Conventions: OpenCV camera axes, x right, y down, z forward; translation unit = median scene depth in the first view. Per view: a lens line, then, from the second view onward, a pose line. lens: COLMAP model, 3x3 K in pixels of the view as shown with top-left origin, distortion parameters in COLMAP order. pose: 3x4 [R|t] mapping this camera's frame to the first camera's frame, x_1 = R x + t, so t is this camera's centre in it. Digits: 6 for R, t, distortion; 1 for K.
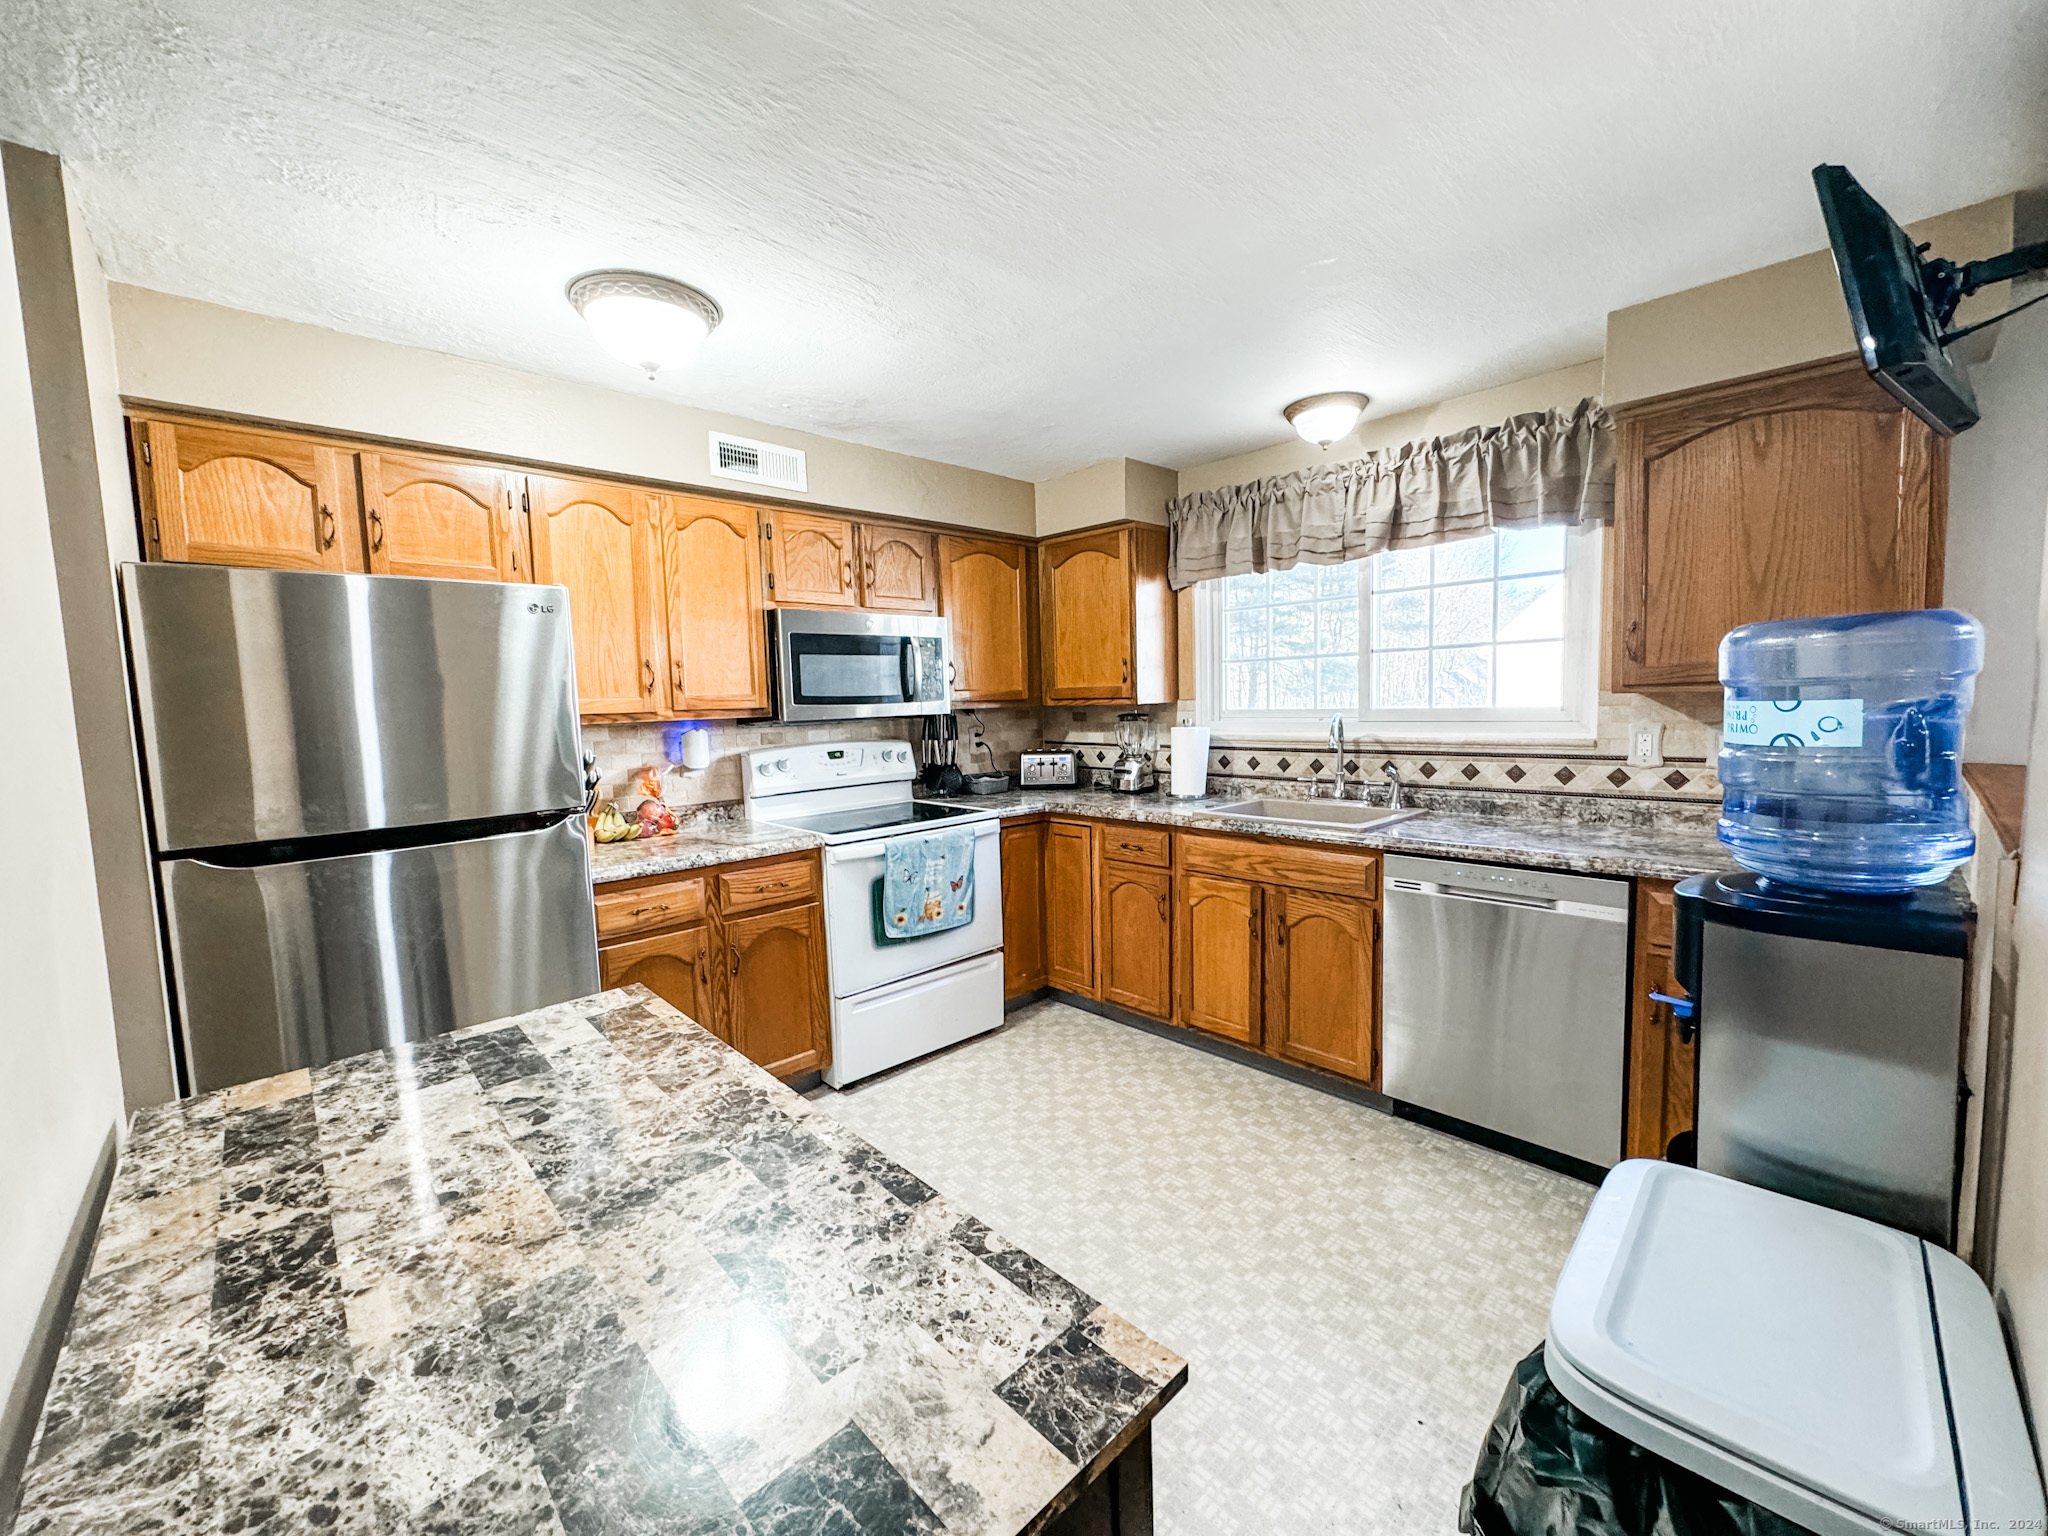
lens RADIAL K [[811.5, 0, 1024.0], [0, 811.5, 768.0], [0, 0, 1]] dist [-0.003257, 0.000519]
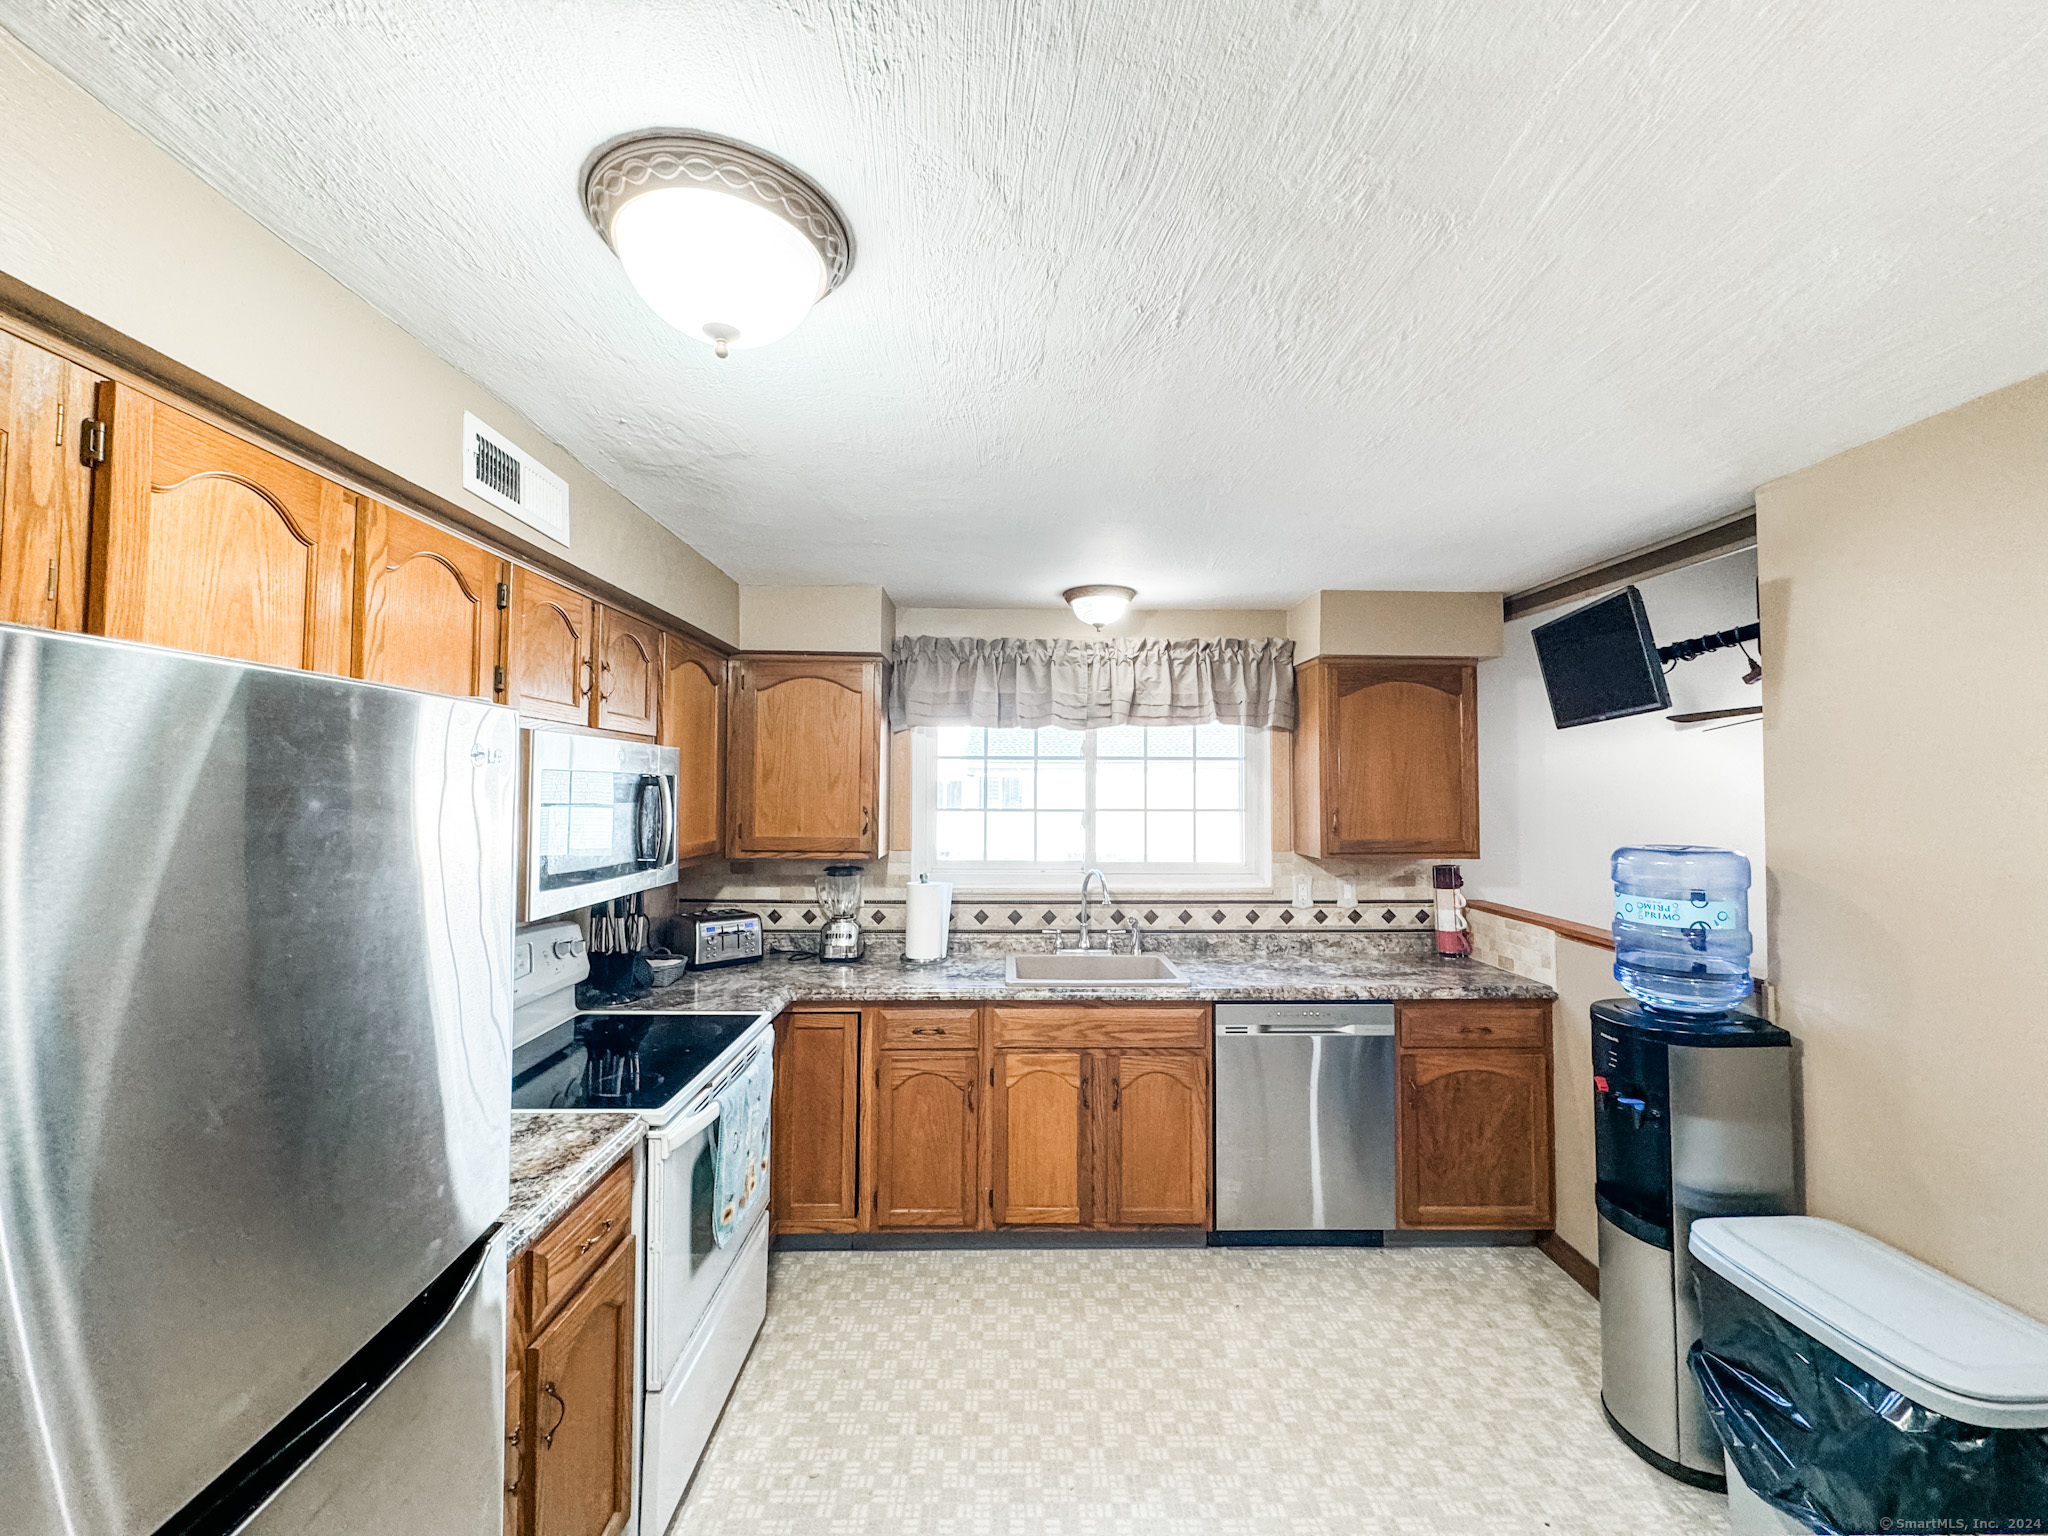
lens RADIAL K [[811.5, 0, 1024.0], [0, 811.5, 768.0], [0, 0, 1]] dist [-0.003257, 0.000519]
pose [[0.678110, 0.053030, 0.733045, -0.510222], [0.038726, 0.993430, -0.107690, -0.096208], [-0.733940, 0.101414, 0.671601, 0.363291]]
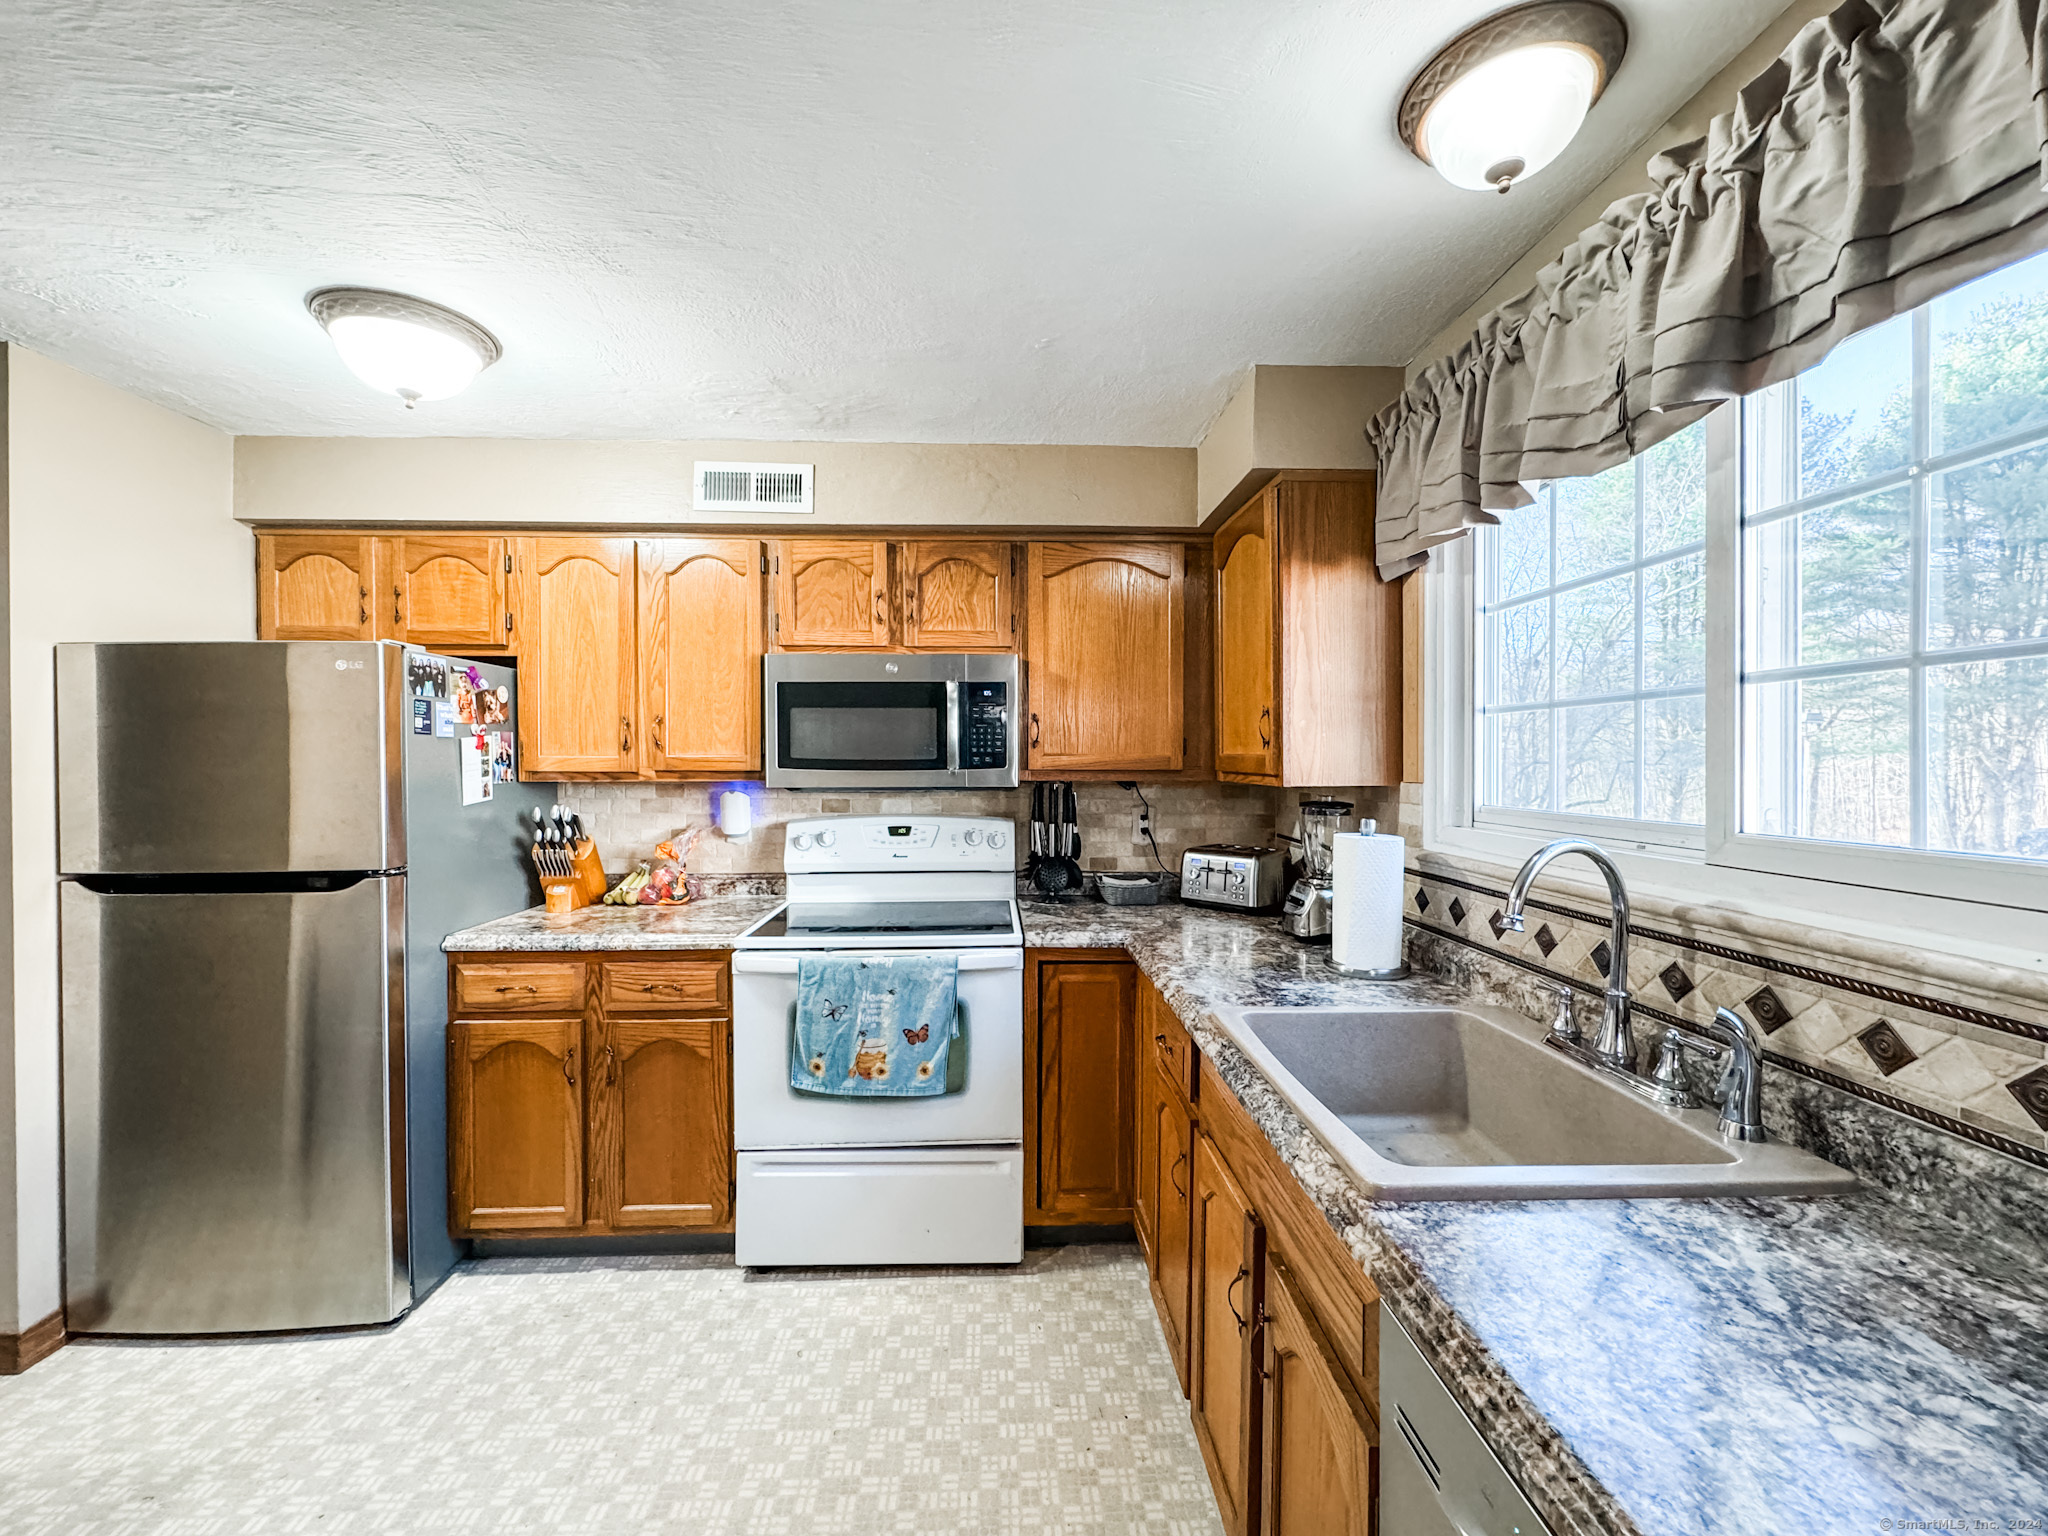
lens RADIAL K [[820.9, 0, 1024.0], [0, 820.9, 768.0], [0, 0, 1]] dist [0.000027, 0.000769]
pose [[0.751458, 0.035156, -0.658843, 0.485561], [-0.078331, 0.996271, -0.036181, -0.072177], [0.655114, 0.078796, 0.751410, 0.569991]]
